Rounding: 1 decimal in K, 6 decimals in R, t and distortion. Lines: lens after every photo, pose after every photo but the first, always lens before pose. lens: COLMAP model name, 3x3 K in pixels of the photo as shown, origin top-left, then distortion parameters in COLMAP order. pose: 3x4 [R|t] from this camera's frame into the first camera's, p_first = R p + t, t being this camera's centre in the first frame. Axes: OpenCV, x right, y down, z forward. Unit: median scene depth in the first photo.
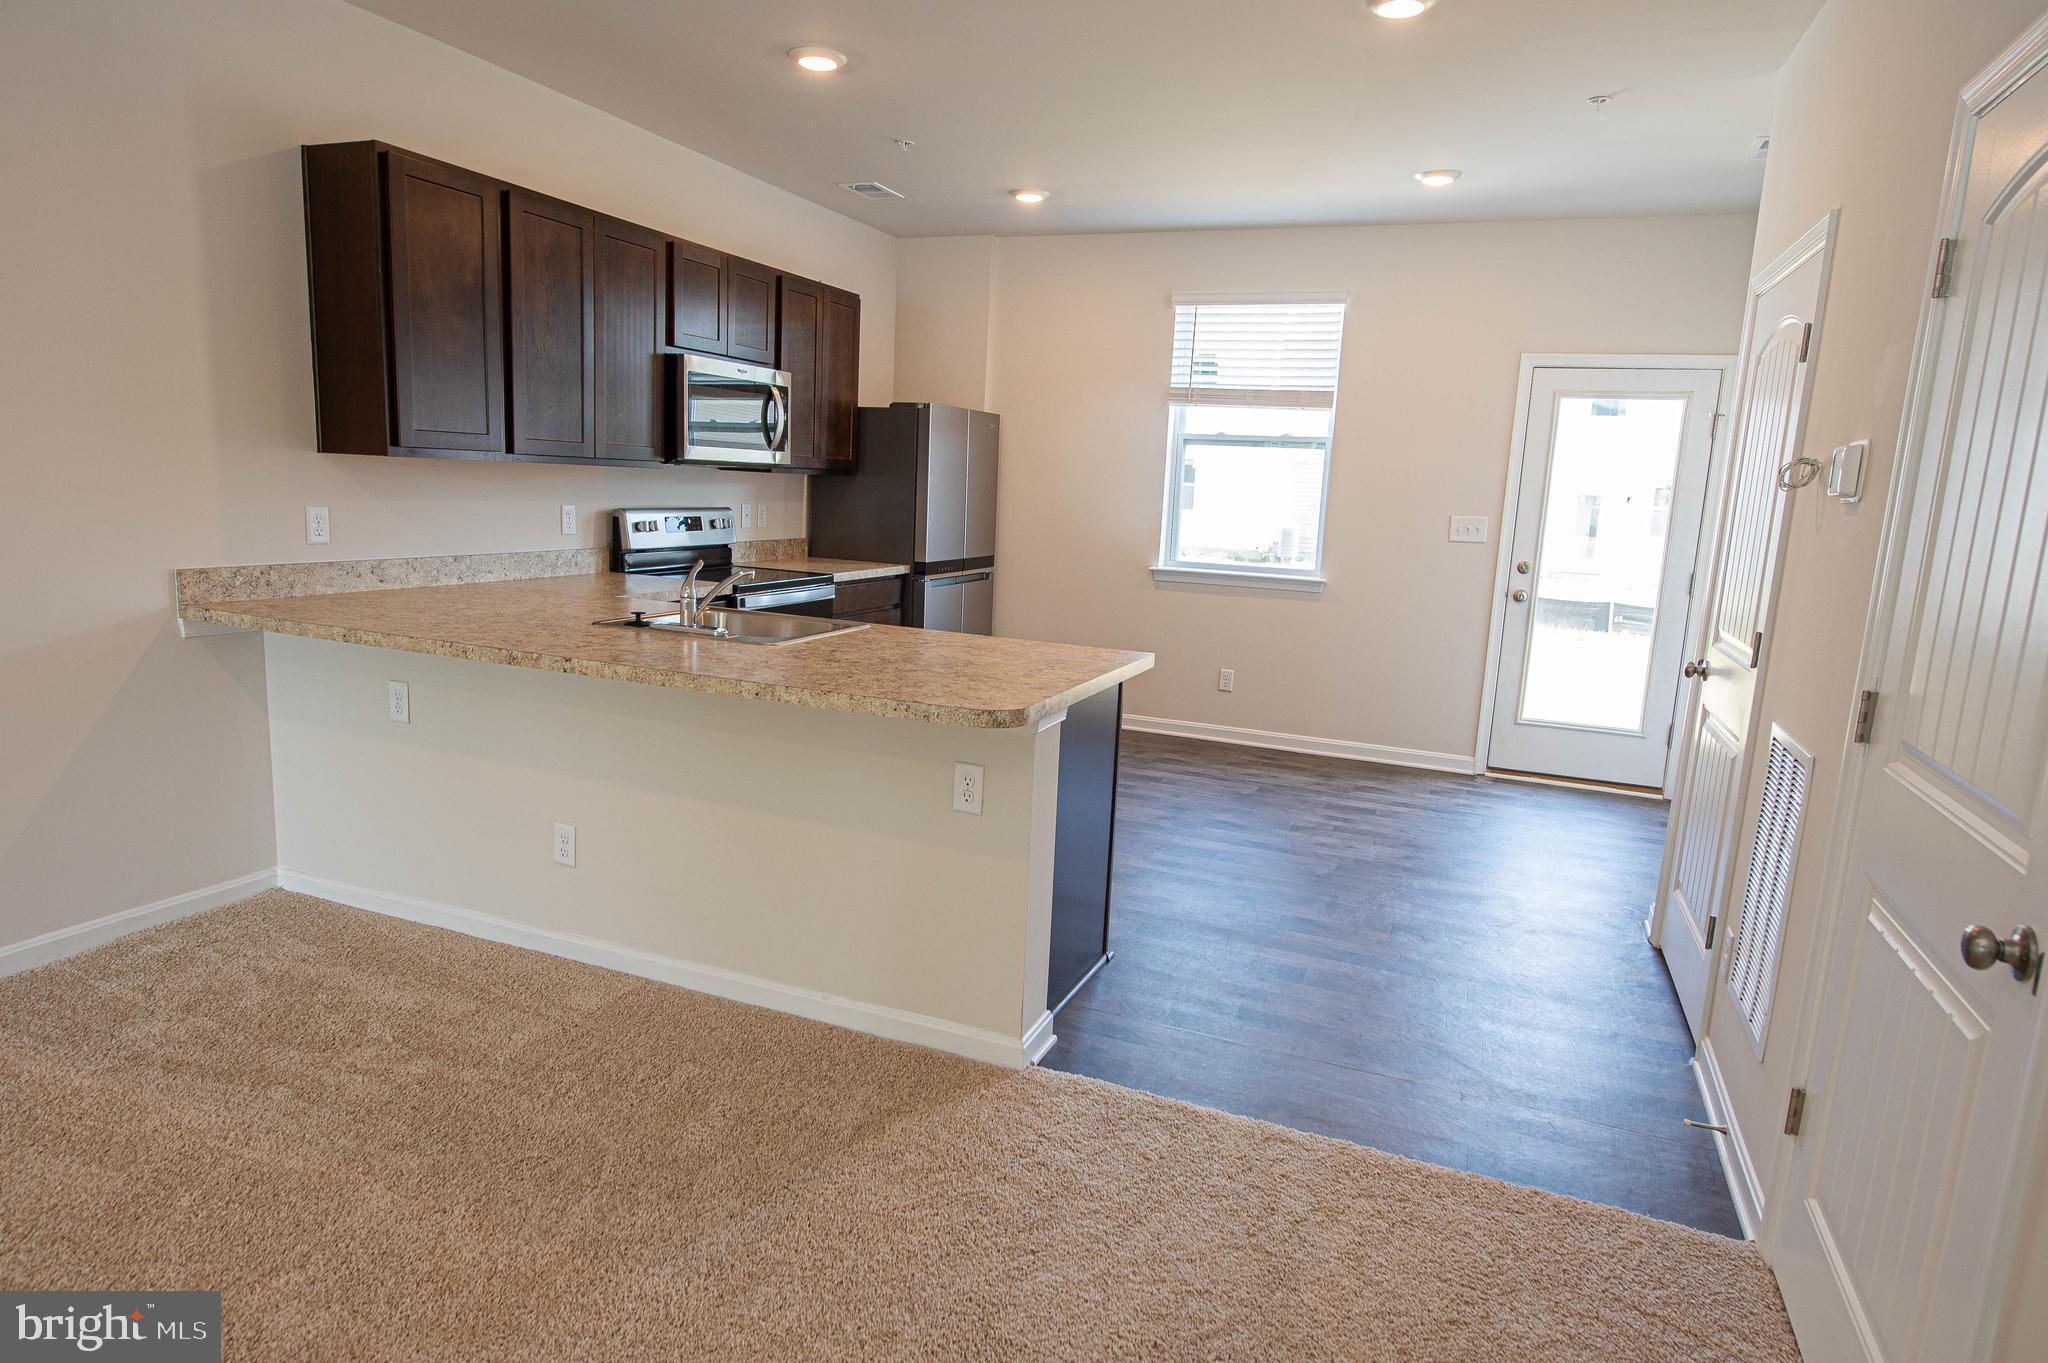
lens RADIAL K [[1180.8, 0, 1019.0], [0, 1180.8, 681.7], [0, 0, 1]] dist [-0.002446, -0.000414]
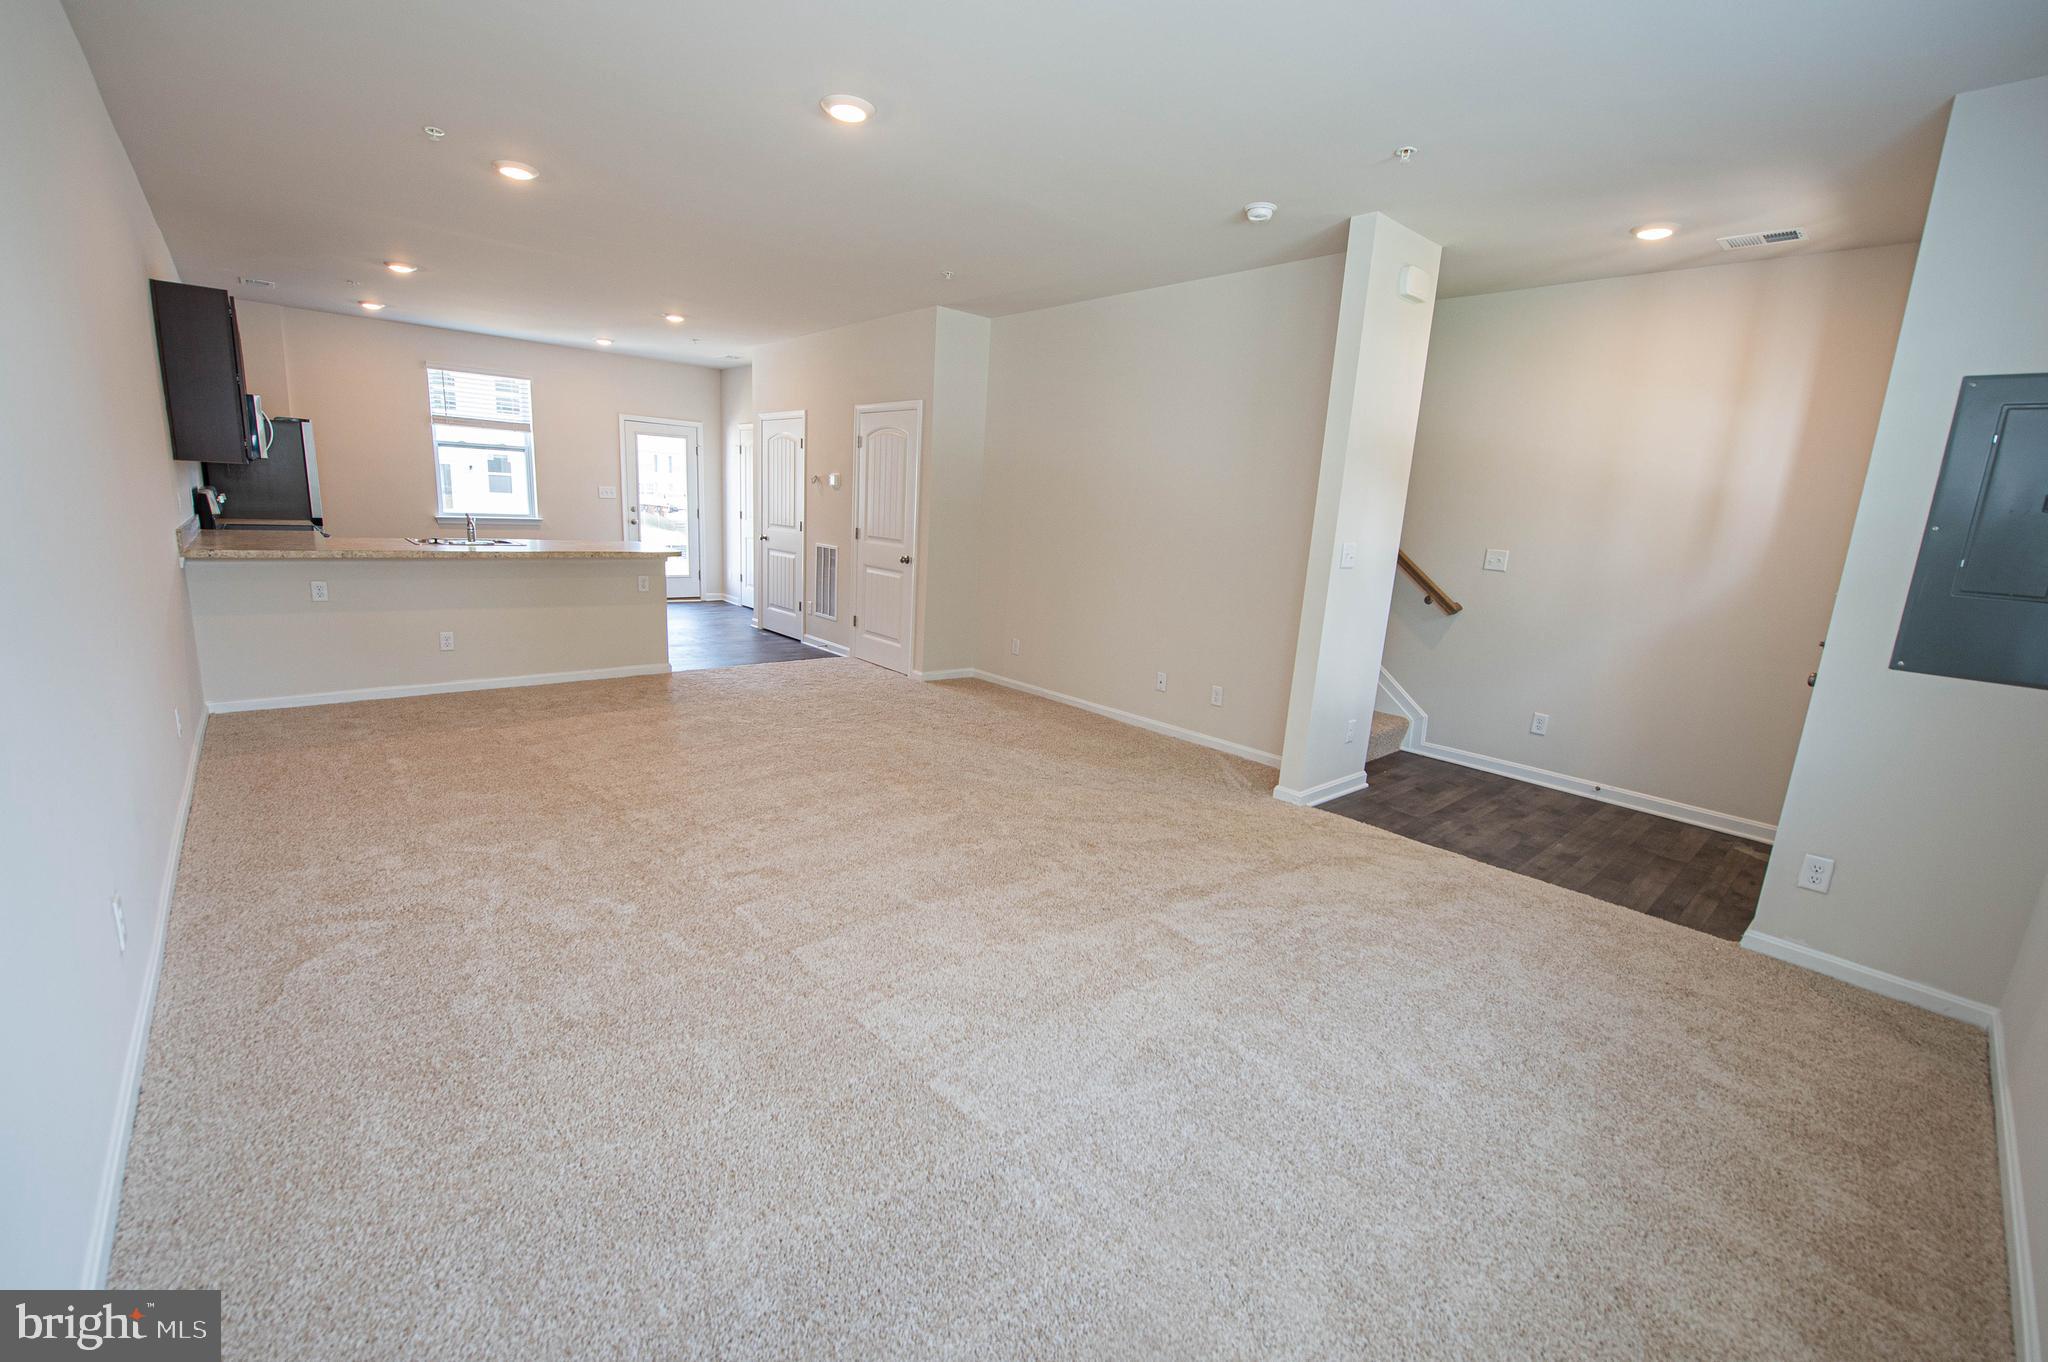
lens RADIAL K [[841.2, 0, 1021.6], [0, 841.2, 681.0], [0, 0, 1]] dist [-0.016316, -0.000981]
pose [[0.436901, -0.208553, 0.874999, -0.868035], [0.117745, 0.977641, 0.174226, 0.041234], [-0.891770, 0.026907, 0.451689, -0.466971]]
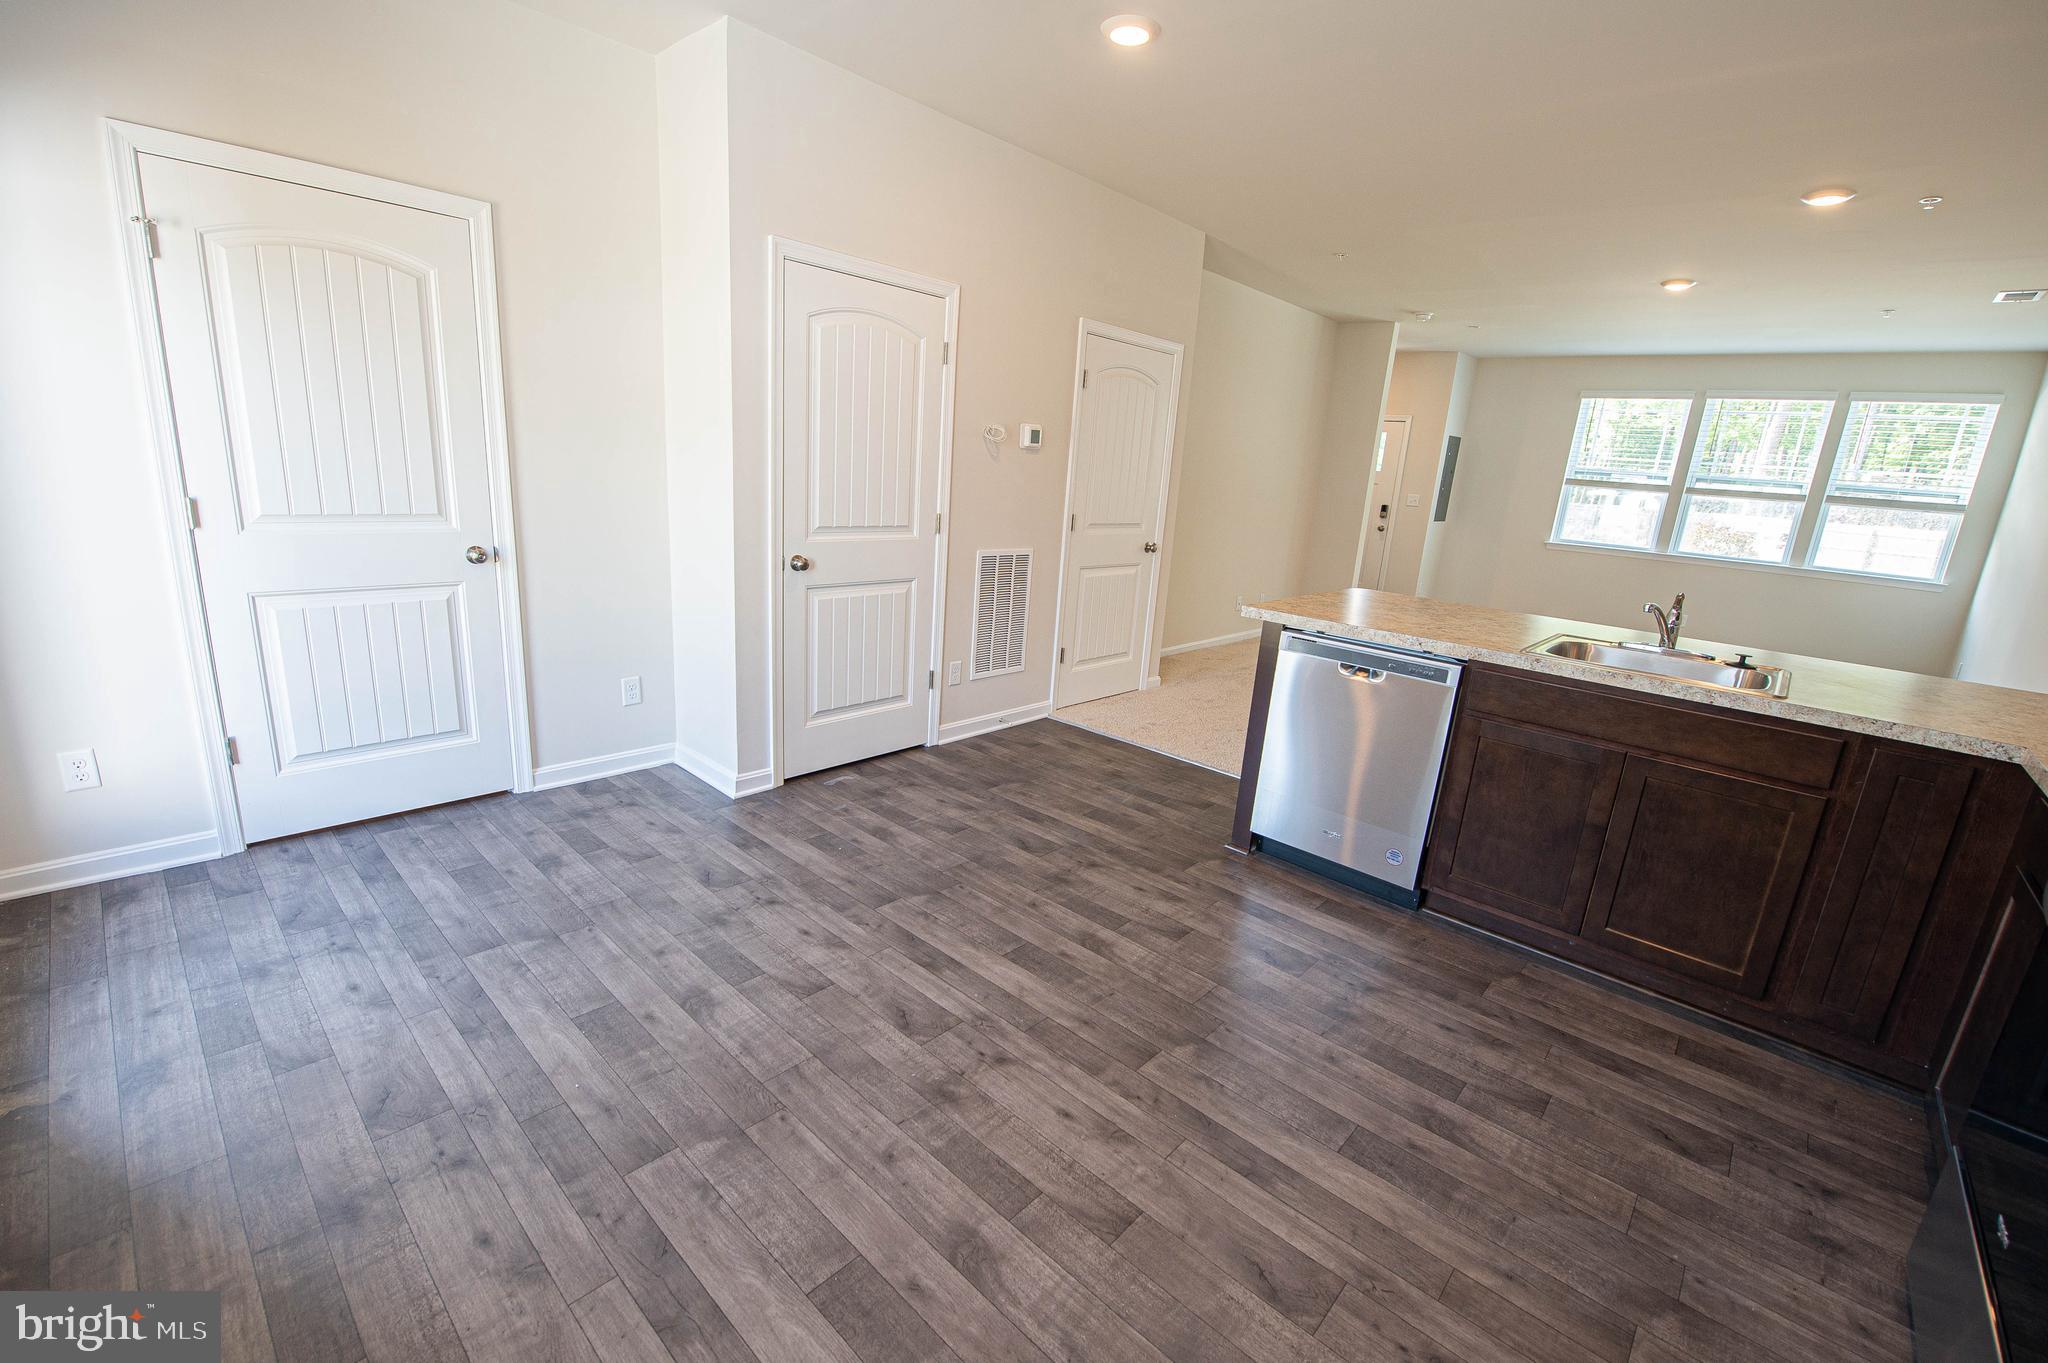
lens RADIAL K [[859.7, 0, 1017.2], [0, 859.7, 683.8], [0, 0, 1]] dist [-0.013395, -0.003523]
pose [[-0.930533, -0.196433, 0.309066, 0.026287], [-0.051614, 0.905890, 0.420357, -0.218298], [-0.362552, 0.375204, -0.853099, 1.289759]]
